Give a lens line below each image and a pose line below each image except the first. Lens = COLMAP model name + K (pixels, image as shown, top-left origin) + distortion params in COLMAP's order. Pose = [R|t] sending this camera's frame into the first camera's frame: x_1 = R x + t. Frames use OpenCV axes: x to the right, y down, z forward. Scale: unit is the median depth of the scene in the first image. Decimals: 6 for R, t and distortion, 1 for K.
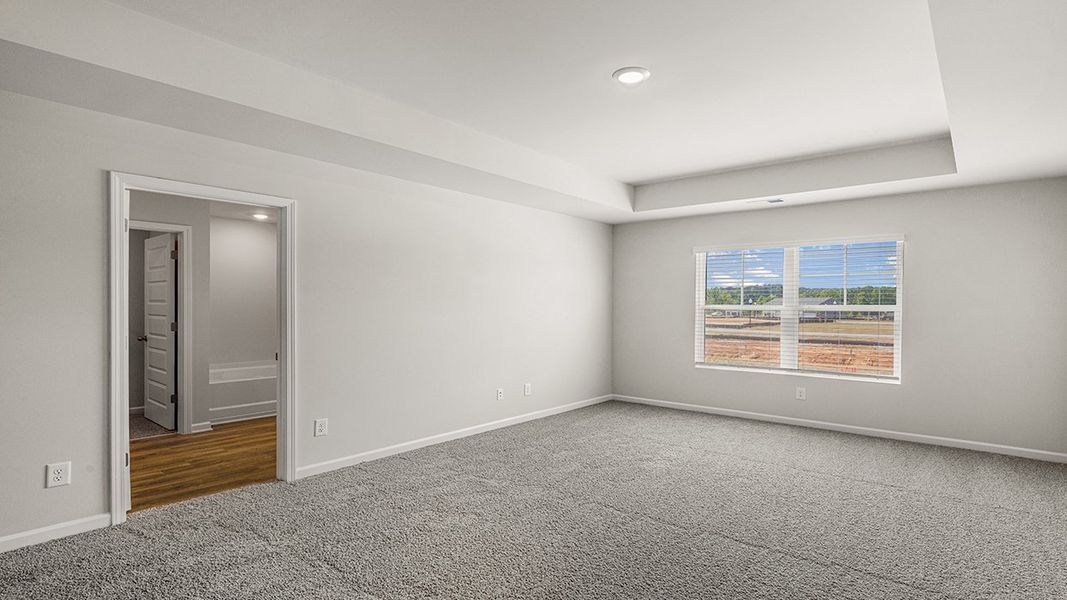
lens RADIAL K [[532.0, 0, 527.7], [0, 532.0, 304.3], [0, 0, 1]] dist [0.019143, -0.000192]
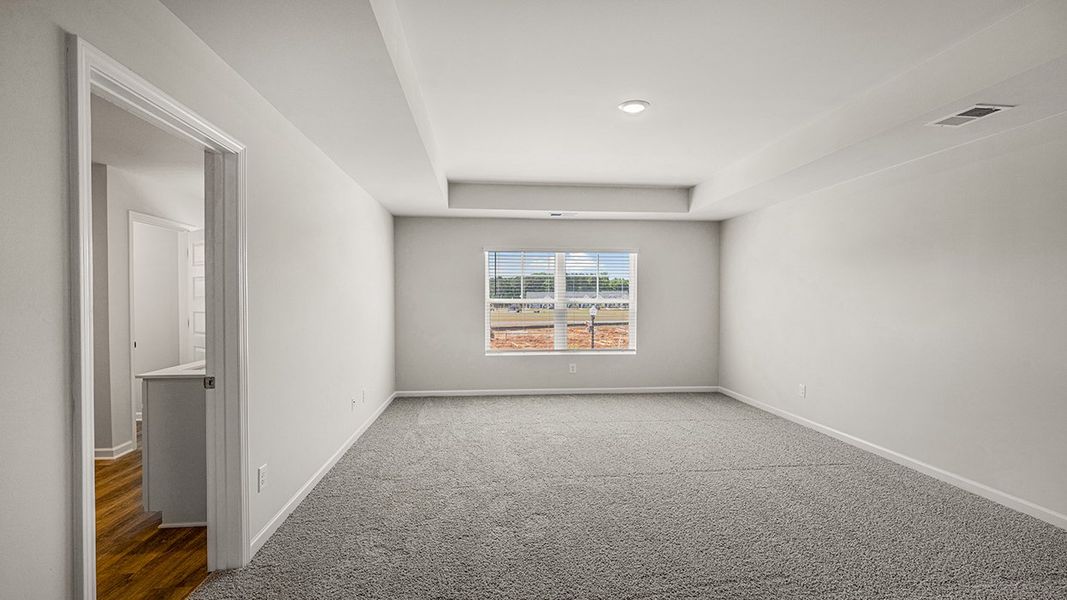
lens RADIAL K [[532.0, 0, 529.2], [0, 532.0, 299.1], [0, 0, 1]] dist [0.019143, -0.000192]
pose [[0.698370, -0.004236, 0.715725, -0.445621], [0.002818, 0.999991, 0.003168, -0.001682], [-0.715732, -0.000195, 0.698375, 0.184186]]
